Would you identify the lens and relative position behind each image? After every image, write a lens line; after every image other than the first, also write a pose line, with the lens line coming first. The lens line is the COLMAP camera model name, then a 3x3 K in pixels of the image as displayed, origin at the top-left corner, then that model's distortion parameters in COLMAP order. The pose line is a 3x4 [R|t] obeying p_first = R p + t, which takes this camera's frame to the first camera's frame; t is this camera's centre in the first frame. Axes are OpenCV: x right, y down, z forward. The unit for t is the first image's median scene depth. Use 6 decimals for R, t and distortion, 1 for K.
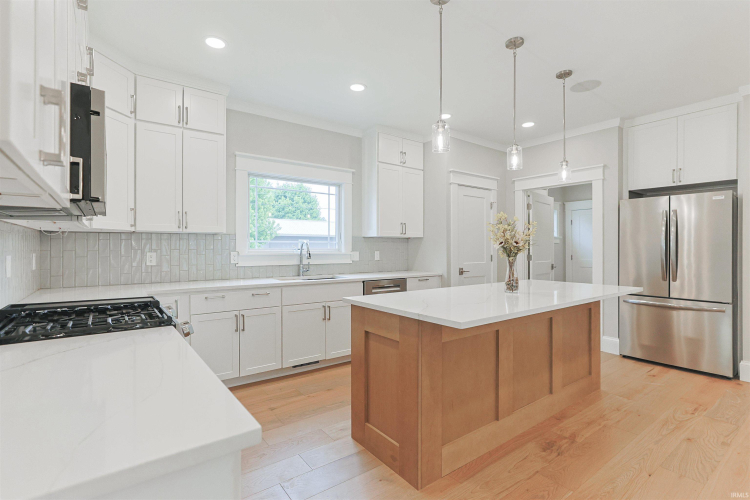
lens RADIAL K [[362.5, 0, 374.9], [0, 362.5, 246.4], [0, 0, 1]] dist [-0.001756, 0.000348]
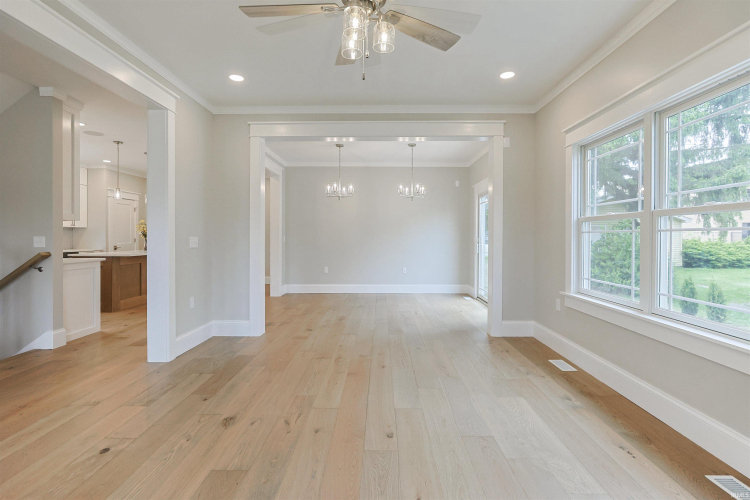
lens RADIAL K [[365.8, 0, 378.6], [0, 365.8, 236.9], [0, 0, 1]] dist [-0.001050, 0.000059]
pose [[0.609252, -0.003791, 0.792968, -0.529592], [-0.004055, 0.999961, 0.007896, -0.001444], [-0.792966, -0.008026, 0.609213, -1.475846]]
